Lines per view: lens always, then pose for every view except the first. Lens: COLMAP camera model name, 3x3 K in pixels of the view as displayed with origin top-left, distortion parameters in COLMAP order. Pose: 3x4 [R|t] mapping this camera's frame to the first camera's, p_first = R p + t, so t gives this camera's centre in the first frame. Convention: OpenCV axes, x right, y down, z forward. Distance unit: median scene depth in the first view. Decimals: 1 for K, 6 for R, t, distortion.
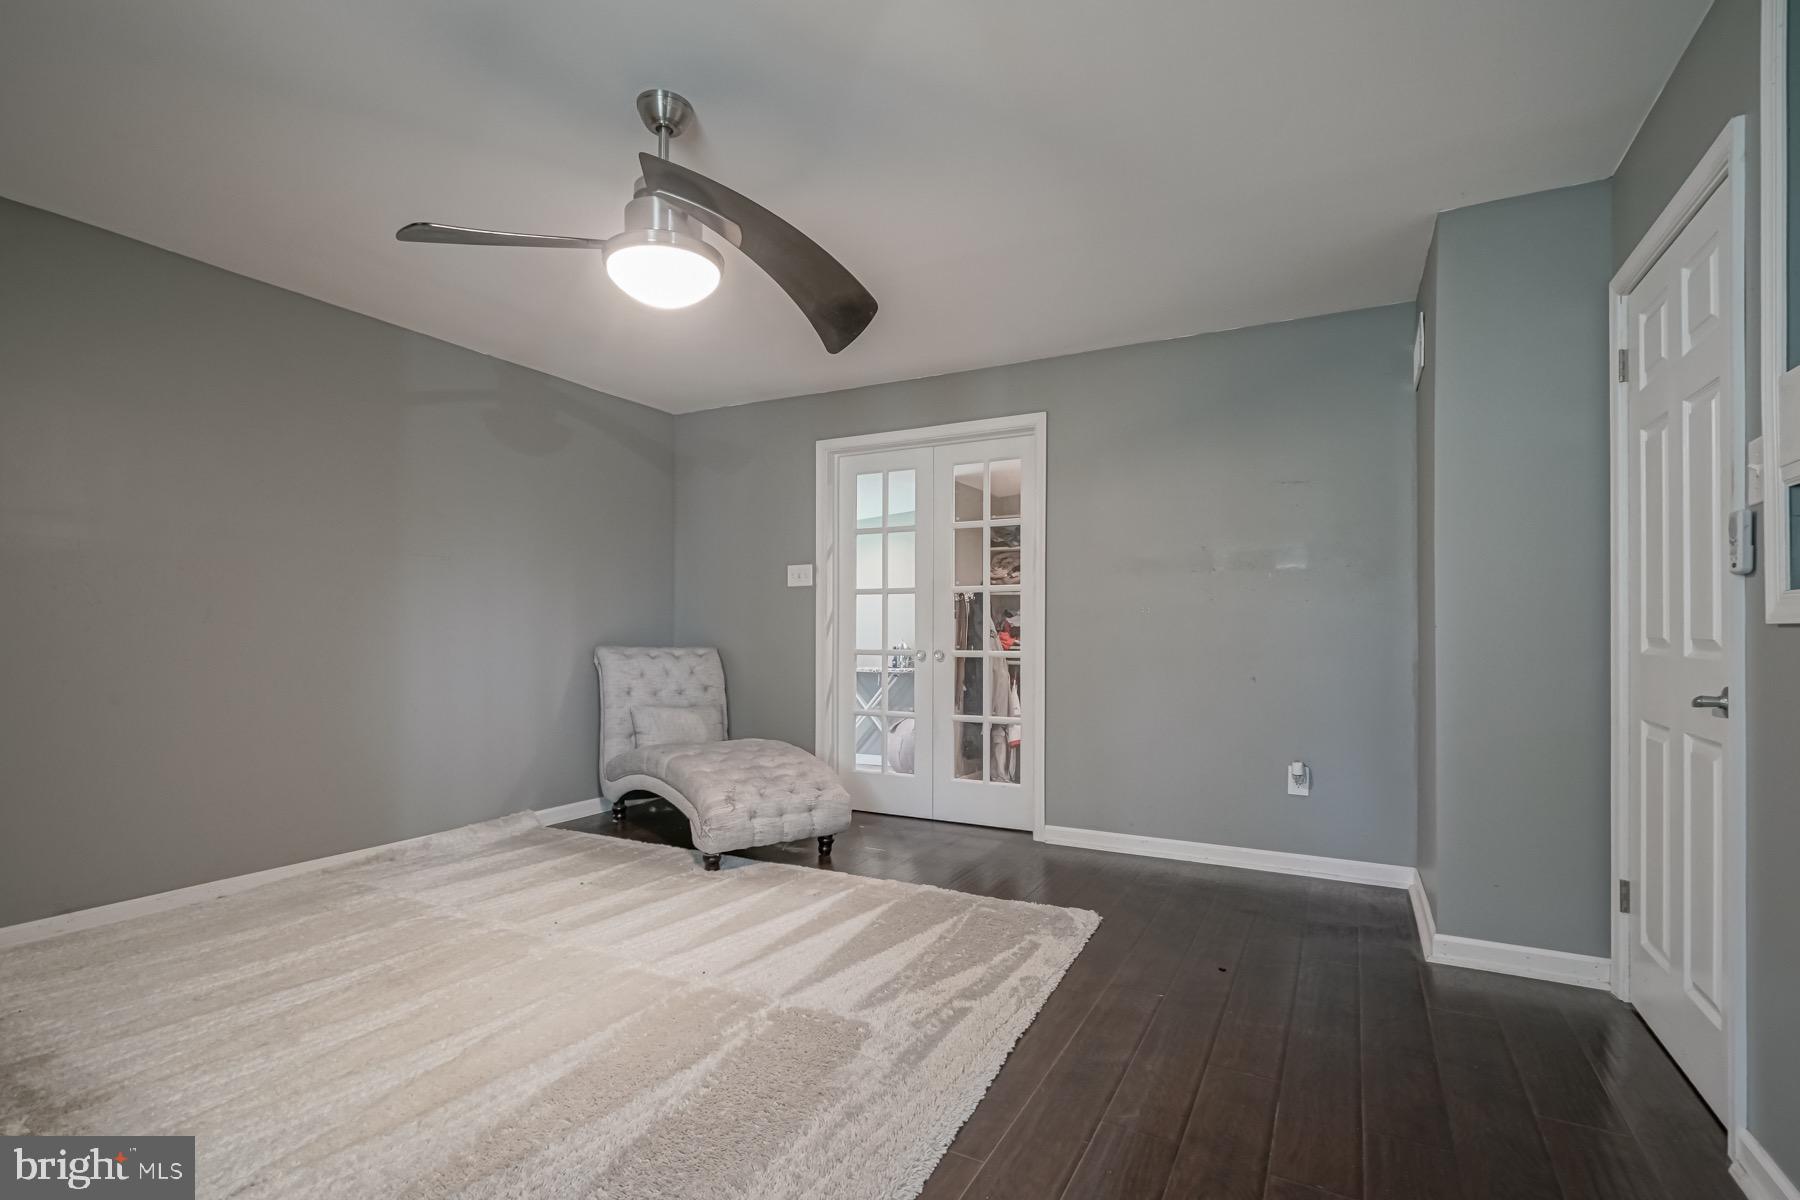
lens RADIAL K [[832.4, 0, 878.9], [0, 832.4, 623.5], [0, 0, 1]] dist [-0.000434, -0.000049]
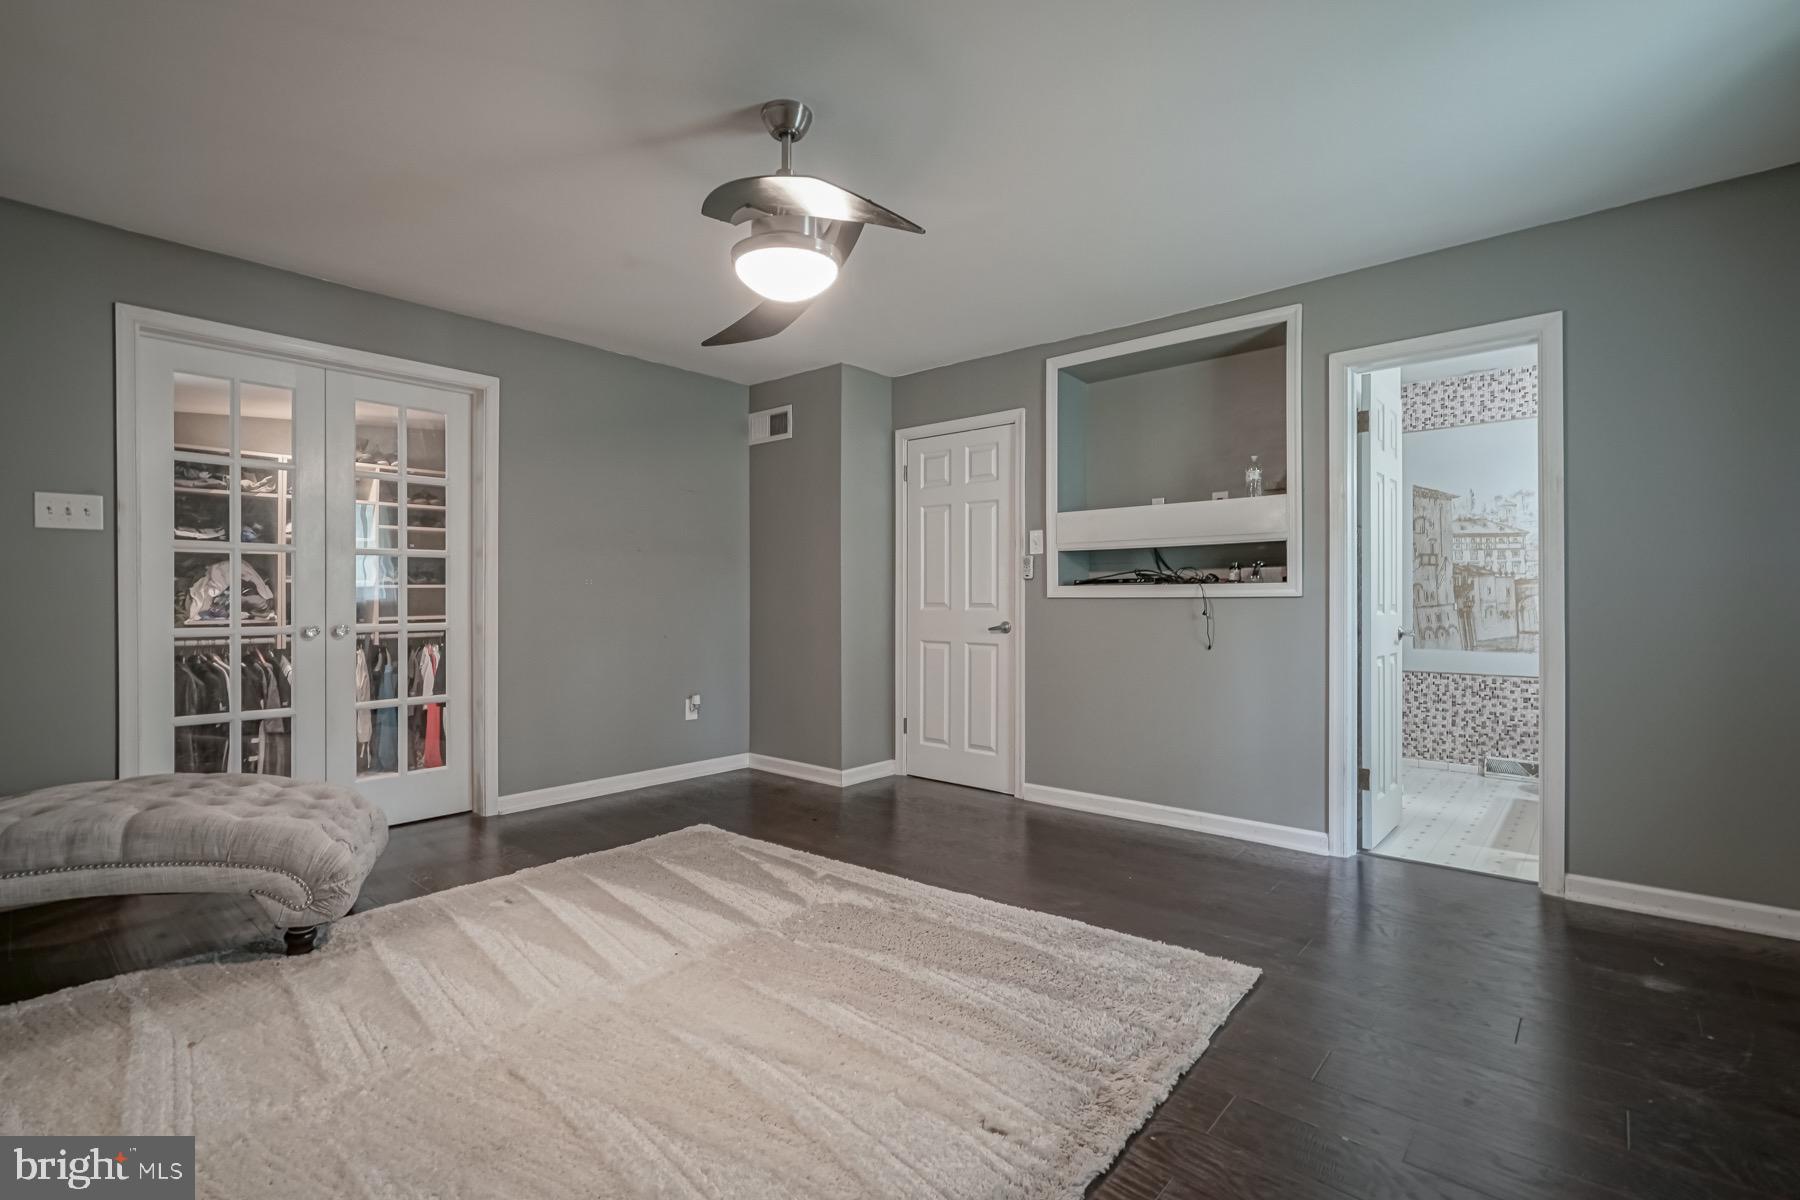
lens RADIAL K [[835.6, 0, 886.2], [0, 835.6, 598.9], [0, 0, 1]] dist [-0.001379, 0.000063]
pose [[0.203672, 0.001954, 0.979037, -0.726098], [-0.006078, 0.999981, -0.000731, 0.004489], [-0.979020, -0.005801, 0.203680, 0.372605]]
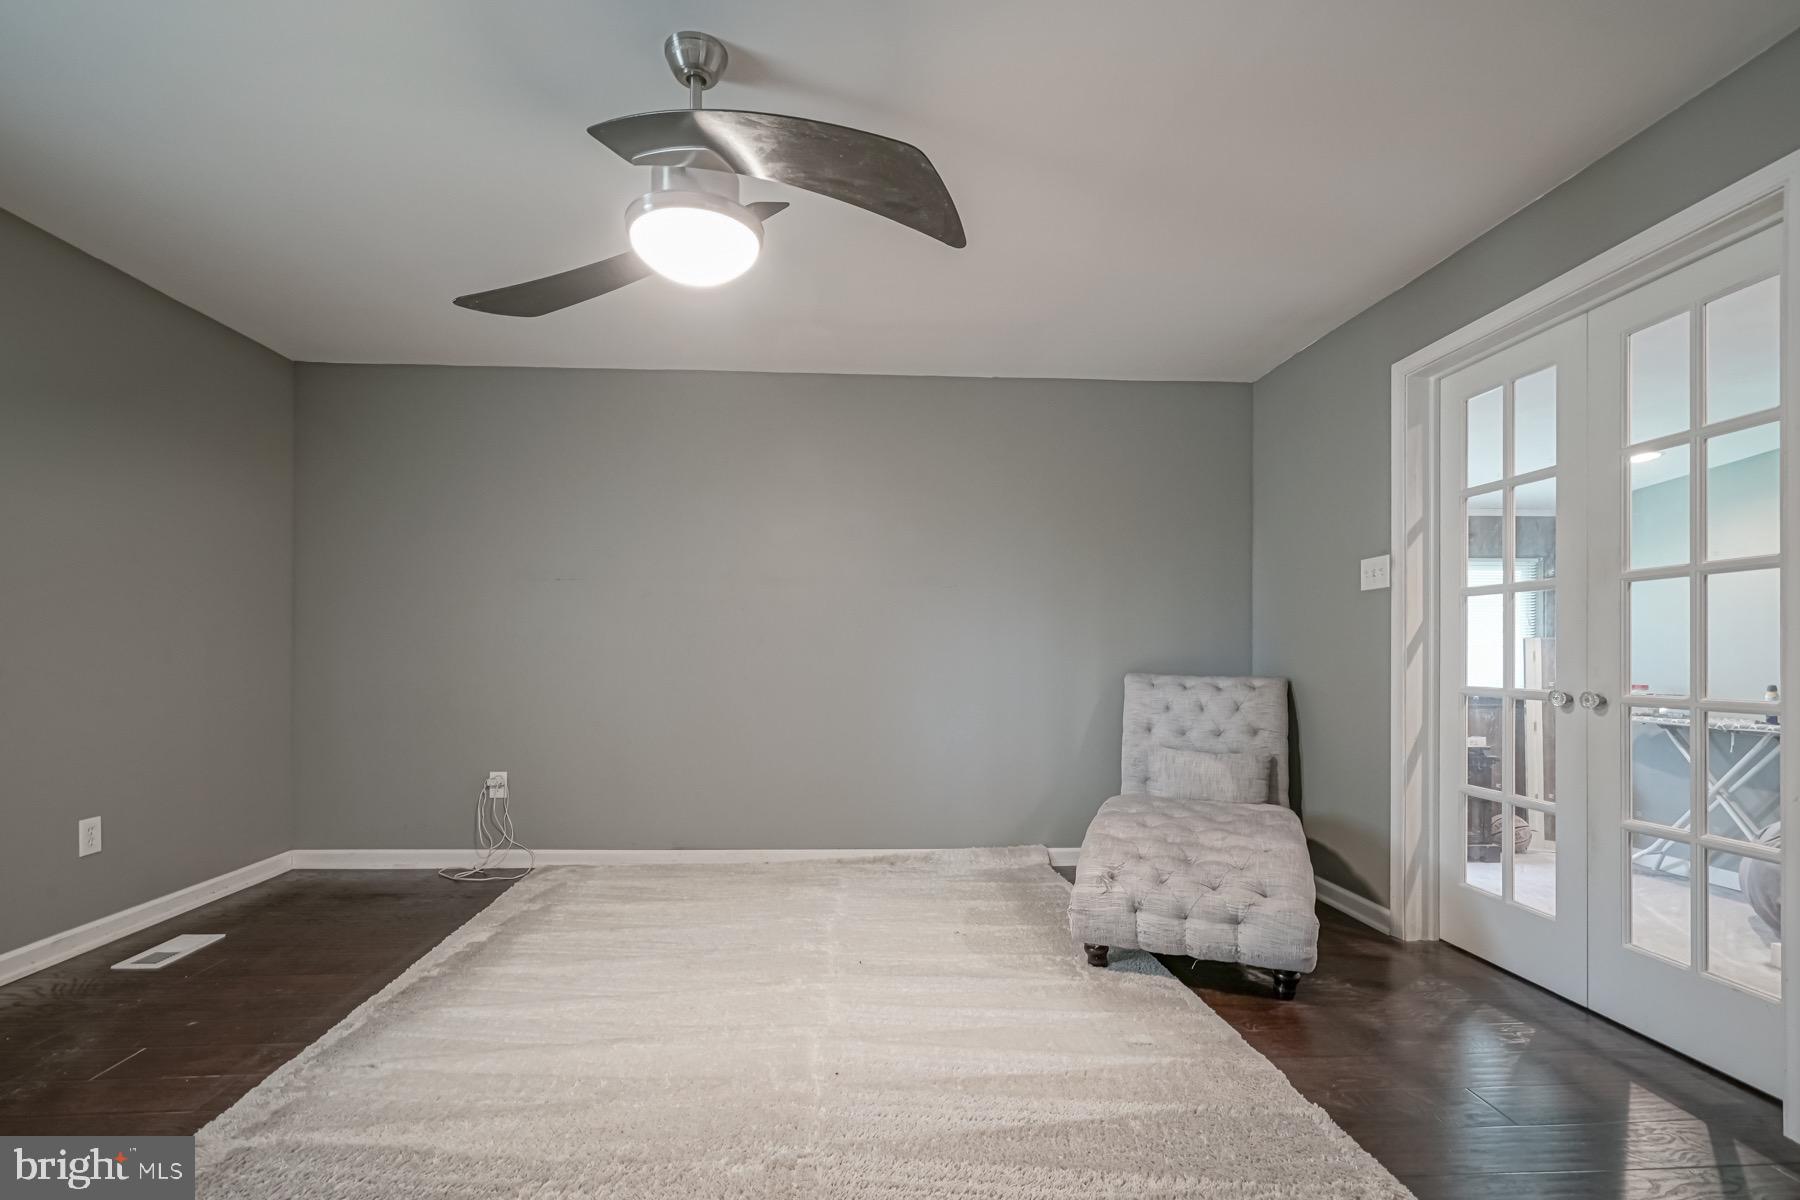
lens RADIAL K [[836.5, 0, 889.9], [0, 836.5, 649.6], [0, 0, 1]] dist [-0.002890, -0.000630]
pose [[0.538476, -0.004539, -0.842629, 0.329876], [0.002542, 0.999990, -0.003763, 0.006741], [0.842637, -0.000115, 0.538482, 0.398306]]
